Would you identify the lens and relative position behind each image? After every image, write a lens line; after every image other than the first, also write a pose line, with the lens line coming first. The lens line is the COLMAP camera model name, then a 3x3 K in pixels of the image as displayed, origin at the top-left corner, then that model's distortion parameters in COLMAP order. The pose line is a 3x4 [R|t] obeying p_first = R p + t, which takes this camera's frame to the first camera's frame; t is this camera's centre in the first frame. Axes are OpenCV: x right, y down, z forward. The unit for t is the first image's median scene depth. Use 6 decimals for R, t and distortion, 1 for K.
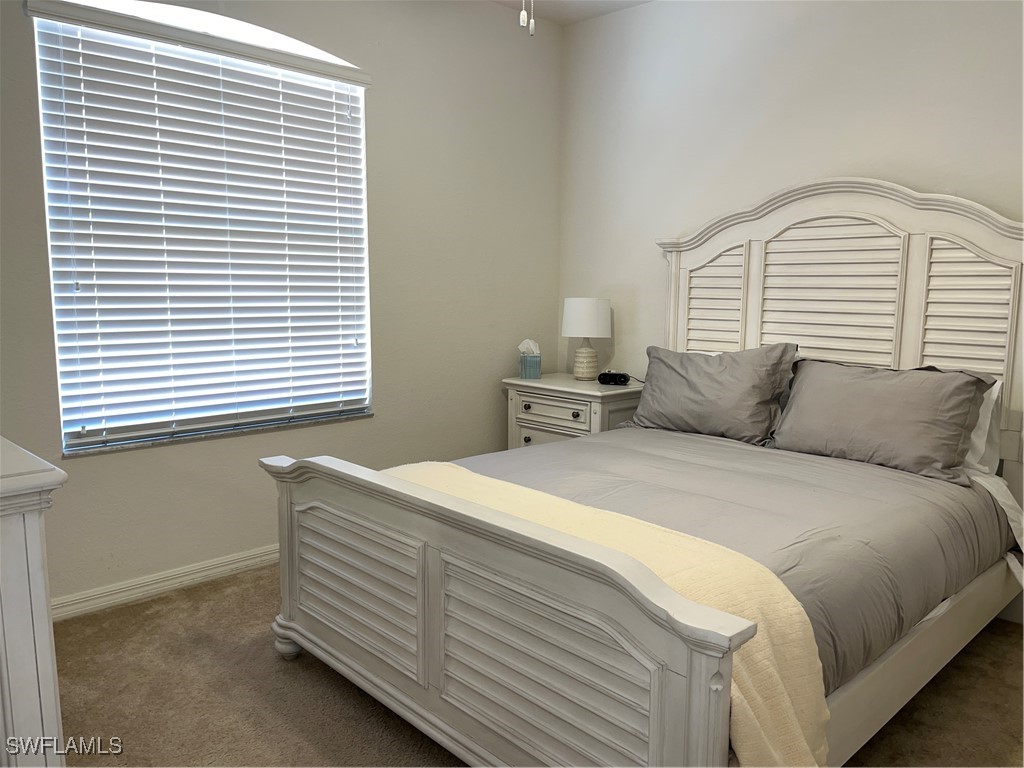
lens RADIAL K [[764.9, 0, 513.7], [0, 764.9, 385.2], [0, 0, 1]] dist [0.065881, -0.084874]
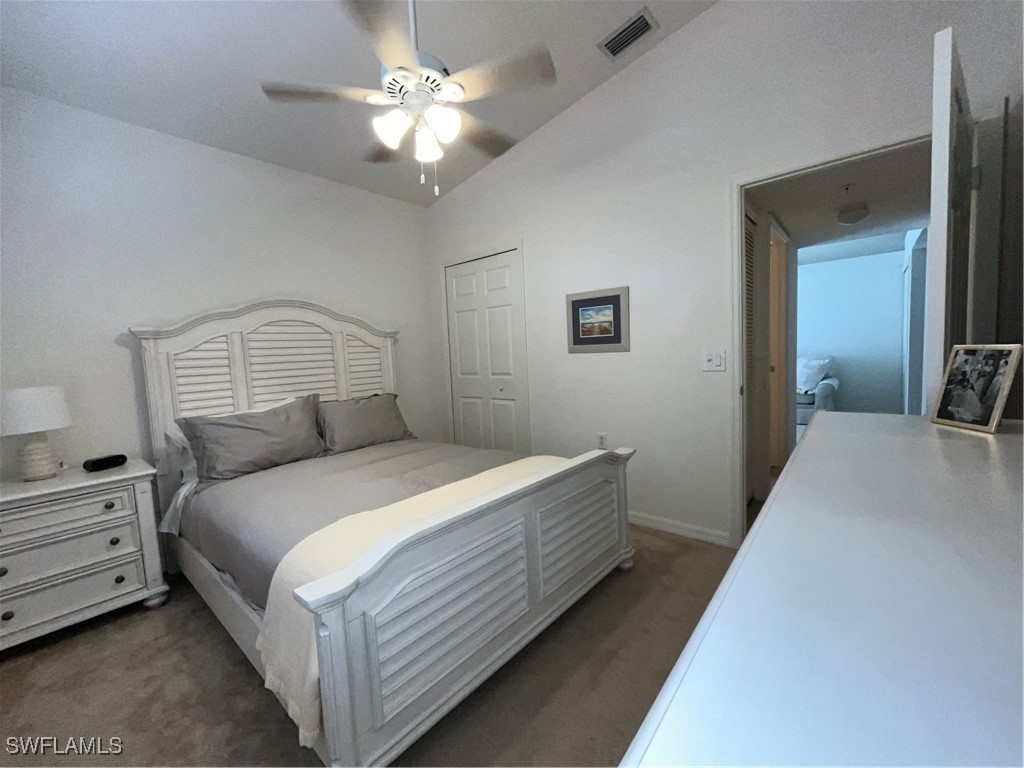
lens RADIAL K [[410.4, 0, 514.3], [0, 410.4, 383.1], [0, 0, 1]] dist [-0.003791, 0.000922]
pose [[-0.090229, -0.077661, 0.992888, -0.534075], [0.181012, 0.979071, 0.093030, -0.077376], [-0.979333, 0.188119, -0.074283, 0.608258]]
